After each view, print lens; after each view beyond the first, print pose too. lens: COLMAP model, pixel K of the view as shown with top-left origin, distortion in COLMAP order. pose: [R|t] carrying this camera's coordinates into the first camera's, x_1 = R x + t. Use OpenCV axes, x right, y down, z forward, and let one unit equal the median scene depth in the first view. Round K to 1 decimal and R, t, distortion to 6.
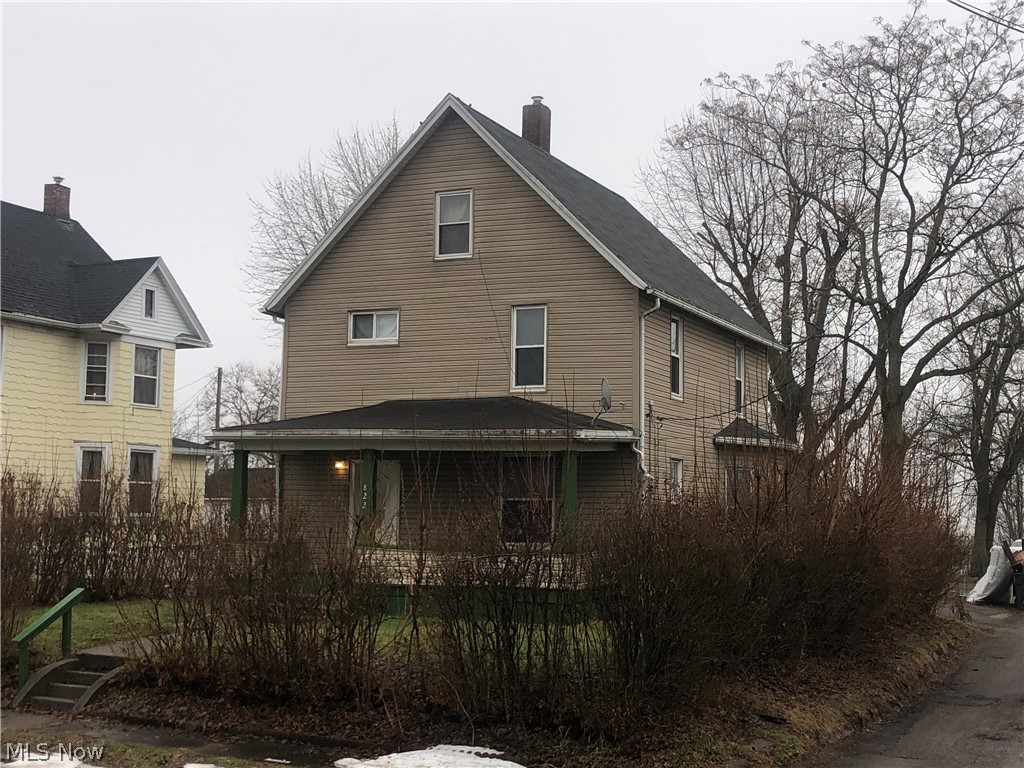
lens RADIAL K [[1491.7, 0, 514.7], [0, 1491.7, 326.5], [0, 0, 1]] dist [0.107461, 0.000000]
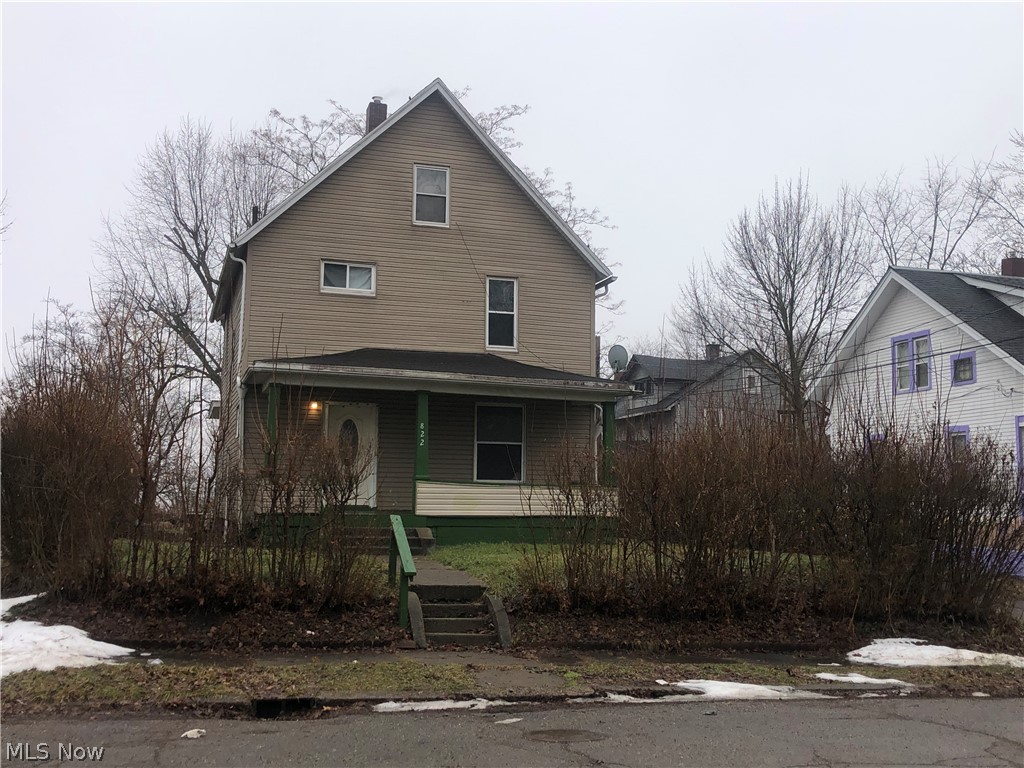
lens RADIAL K [[1076.7, 0, 530.0], [0, 1076.7, 367.4], [0, 0, 1]] dist [0.085207, 0.000000]
pose [[0.736764, 0.078512, 0.671577, -0.515346], [-0.090436, 0.995754, -0.017195, 0.066135], [-0.670075, -0.048066, 0.740736, 0.347723]]
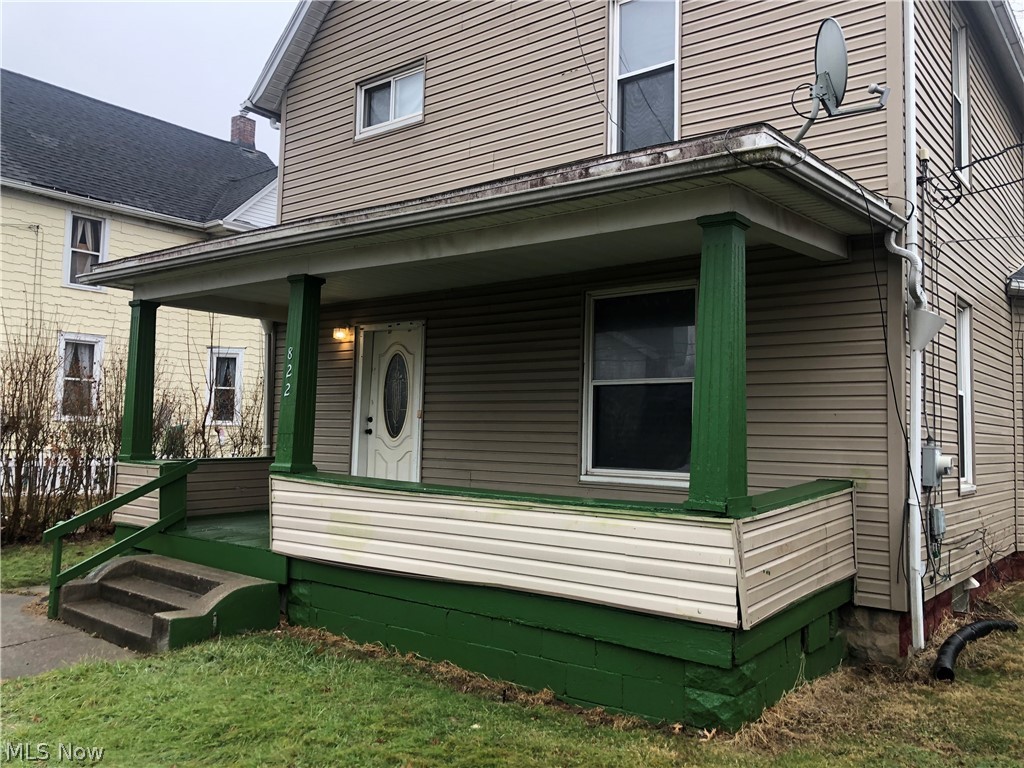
lens RADIAL K [[837.0, 0, 507.1], [0, 837.0, 380.6], [0, 0, 1]] dist [0.030891, -0.021240]
pose [[0.969800, -0.011648, -0.243624, 0.030407], [0.026600, 0.997952, 0.058171, 0.093826], [0.242447, -0.062895, 0.968124, 0.691211]]
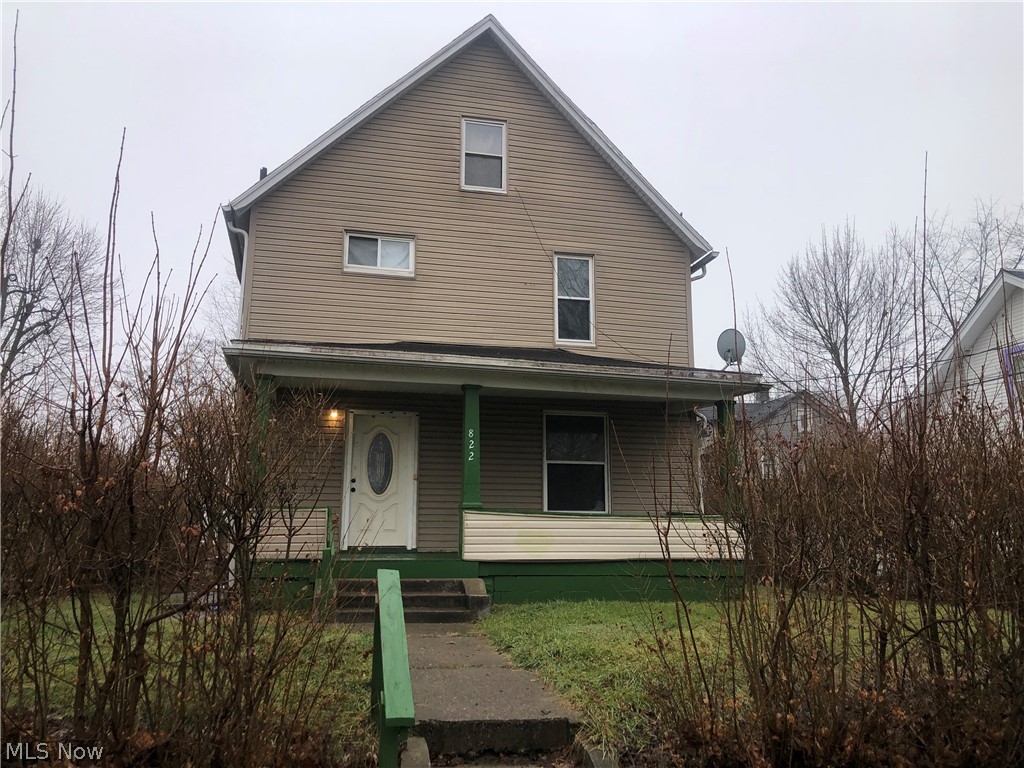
lens RADIAL K [[837.0, 0, 528.4], [0, 837.0, 376.5], [0, 0, 1]] dist [0.030891, -0.021240]
pose [[0.779944, 0.106037, 0.616801, -0.314872], [-0.071914, 0.994199, -0.079981, 0.101360], [-0.621704, 0.018024, 0.783045, 0.590809]]
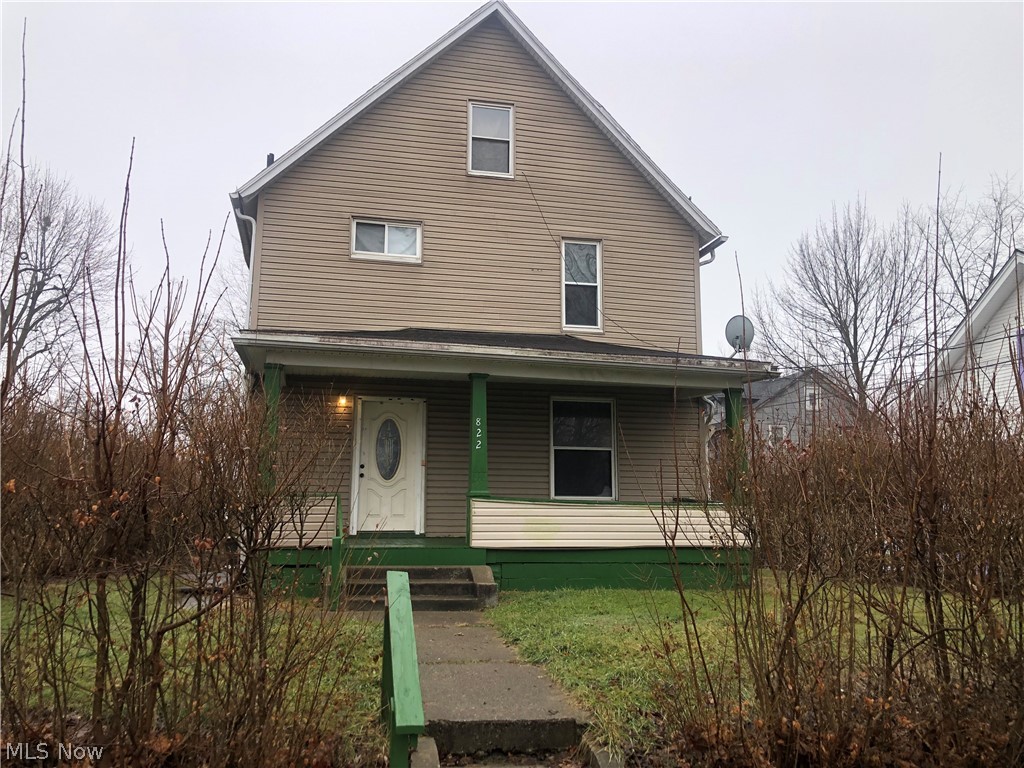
lens RADIAL K [[837.0, 0, 520.2], [0, 837.0, 375.6], [0, 0, 1]] dist [0.030891, -0.021240]
pose [[0.790883, 0.088634, 0.605514, -0.315910], [-0.073644, 0.996050, -0.049612, 0.094823], [-0.607520, -0.005355, 0.794286, 0.590598]]
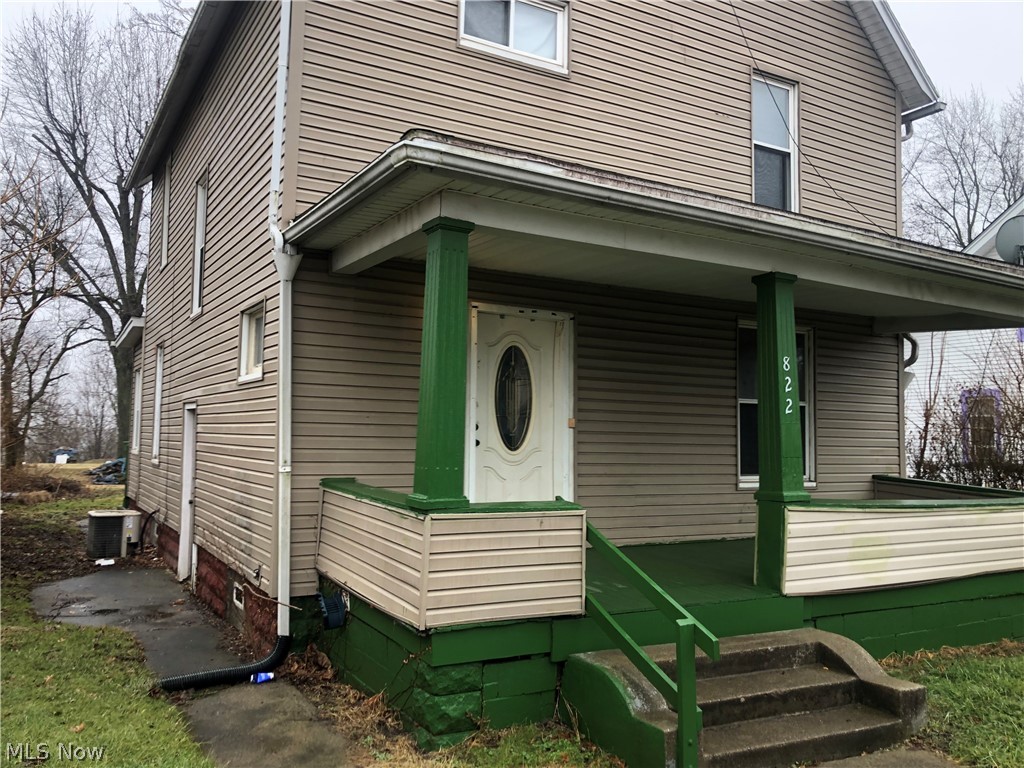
lens RADIAL K [[837.0, 0, 512.7], [0, 837.0, 383.2], [0, 0, 1]] dist [0.030891, -0.021240]
pose [[0.587108, 0.048622, 0.808047, -0.304719], [-0.119592, 0.992451, 0.027175, 0.105895], [-0.800626, -0.112590, 0.588491, 0.844141]]
